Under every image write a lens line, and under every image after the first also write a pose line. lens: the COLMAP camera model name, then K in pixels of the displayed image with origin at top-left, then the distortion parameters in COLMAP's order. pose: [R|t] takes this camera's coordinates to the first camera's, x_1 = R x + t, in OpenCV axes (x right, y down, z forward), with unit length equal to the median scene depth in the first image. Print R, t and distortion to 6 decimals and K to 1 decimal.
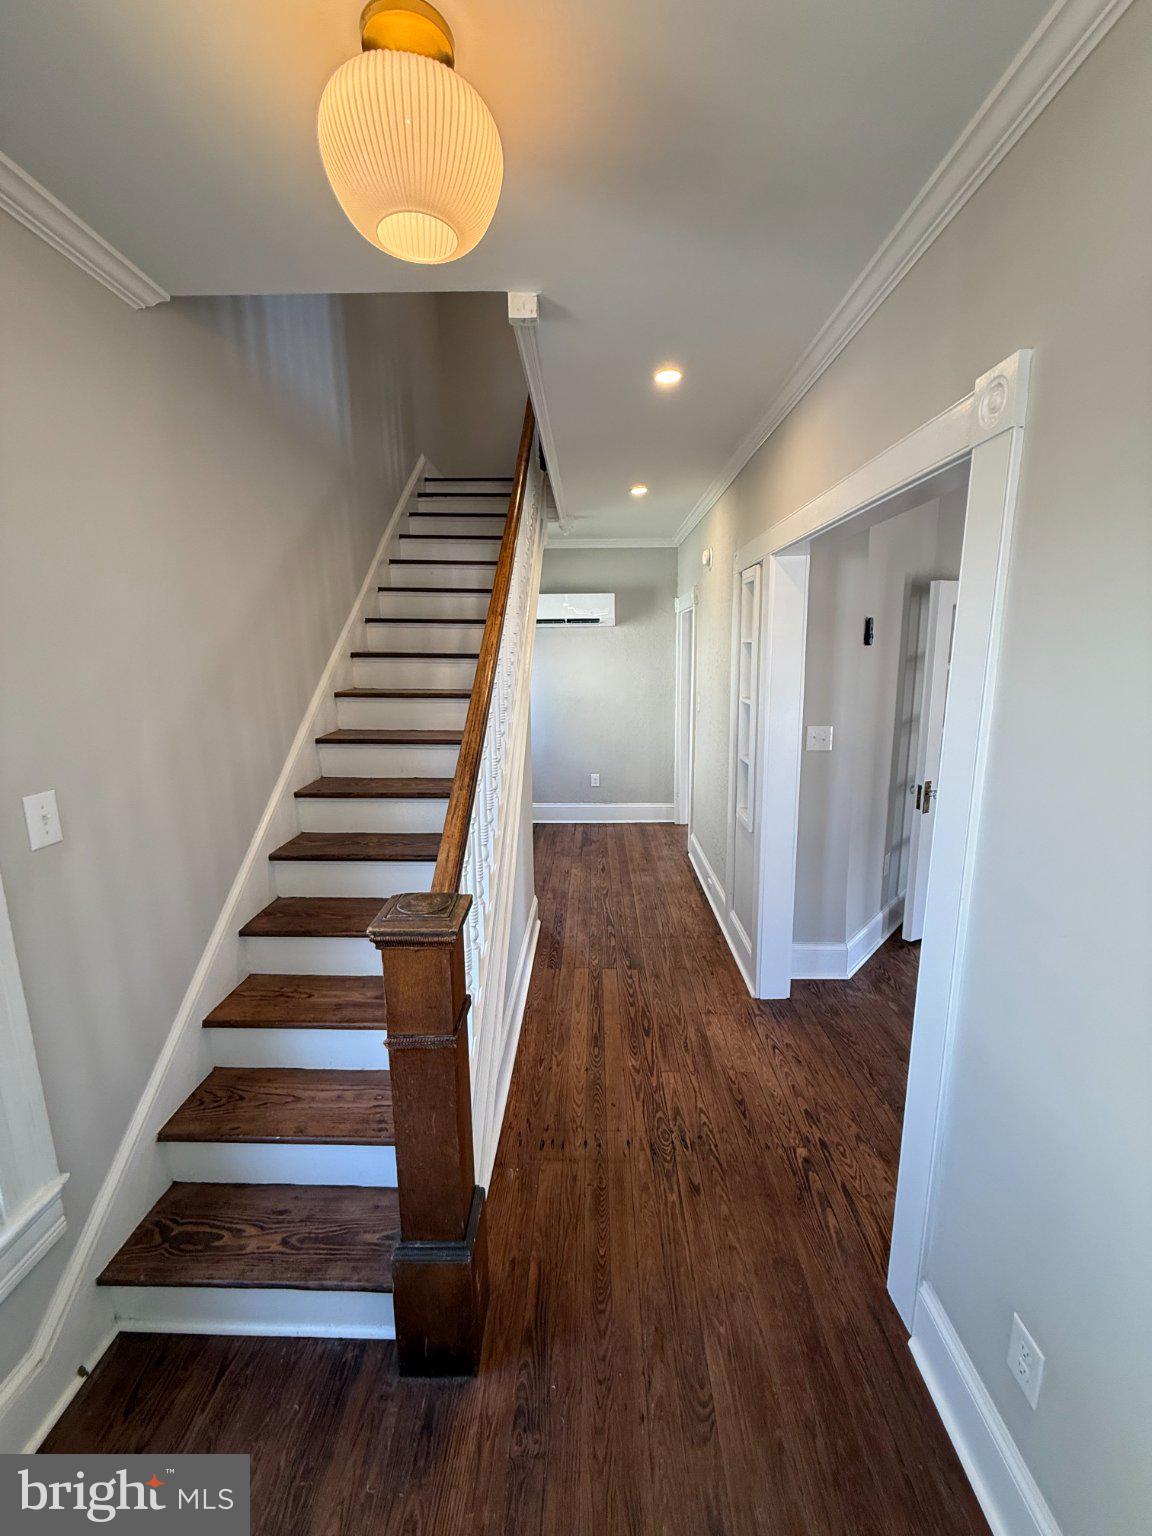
lens RADIAL K [[613.9, 0, 578.2], [0, 613.9, 765.7], [0, 0, 1]] dist [0.001708, 0.000440]
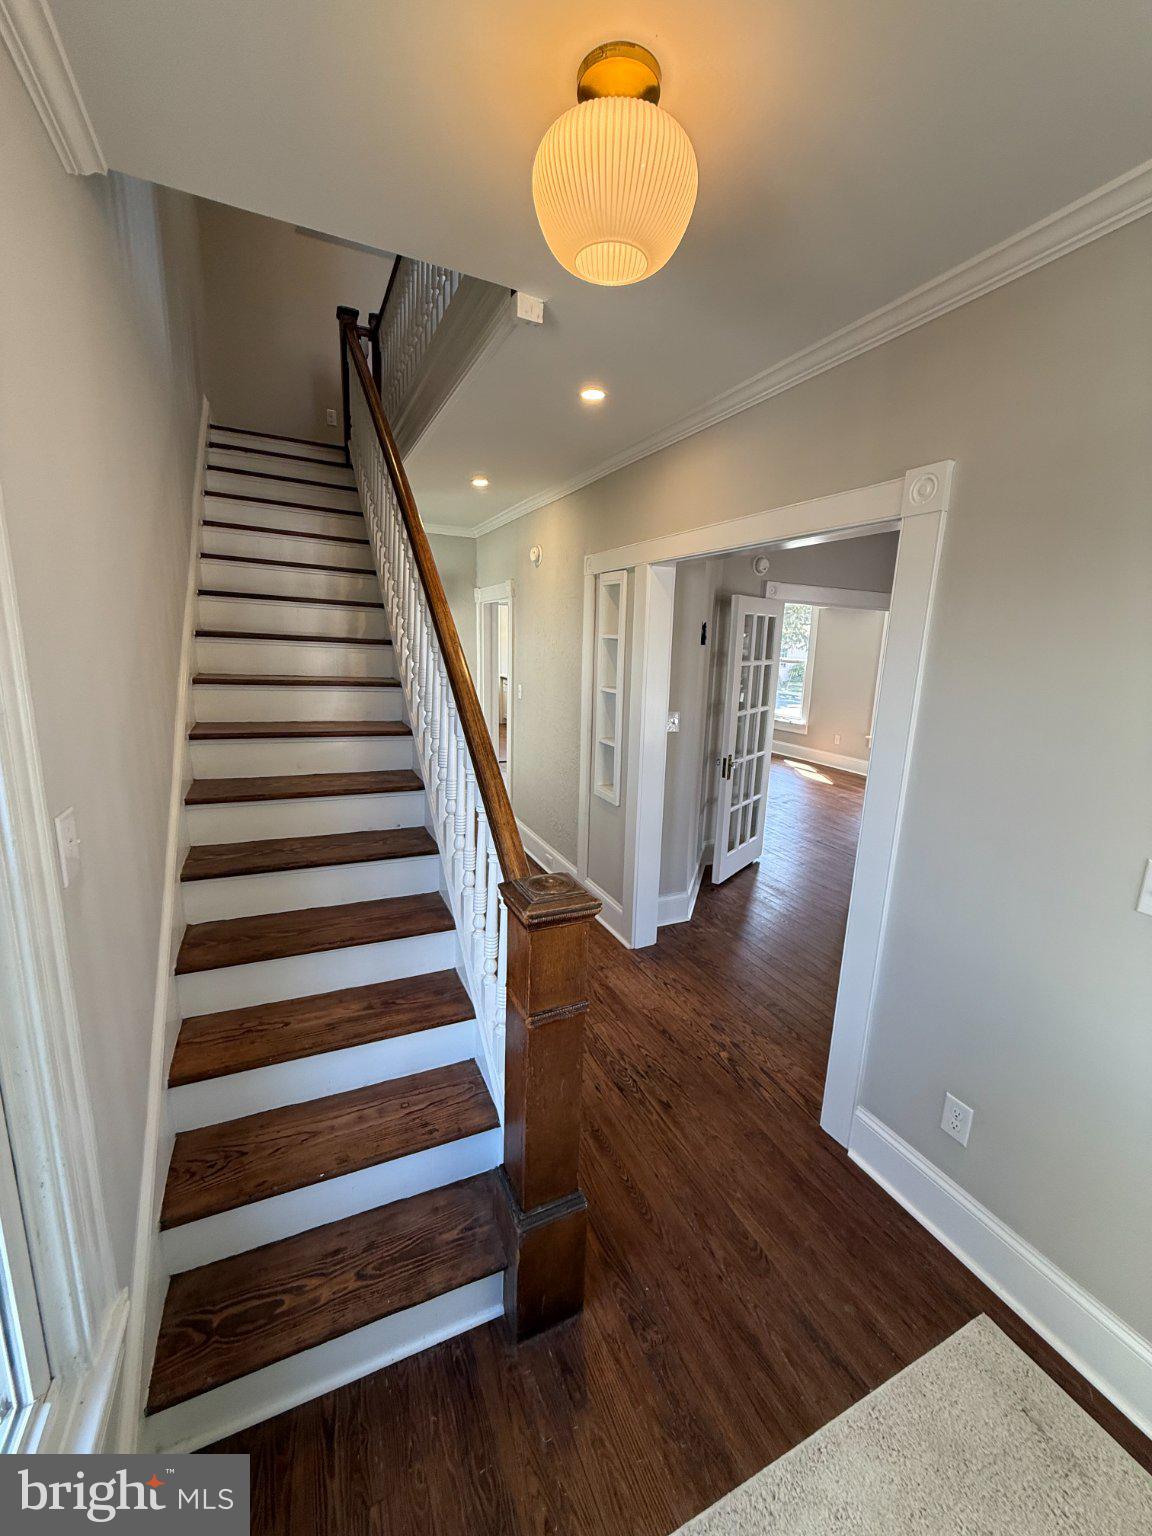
lens RADIAL K [[613.9, 0, 573.7], [0, 613.9, 765.7], [0, 0, 1]] dist [0.001708, 0.000440]
pose [[0.895349, -0.050744, 0.442465, -0.479359], [0.041524, 0.998672, 0.030507, -0.007038], [-0.443426, -0.008942, 0.896267, 0.029099]]
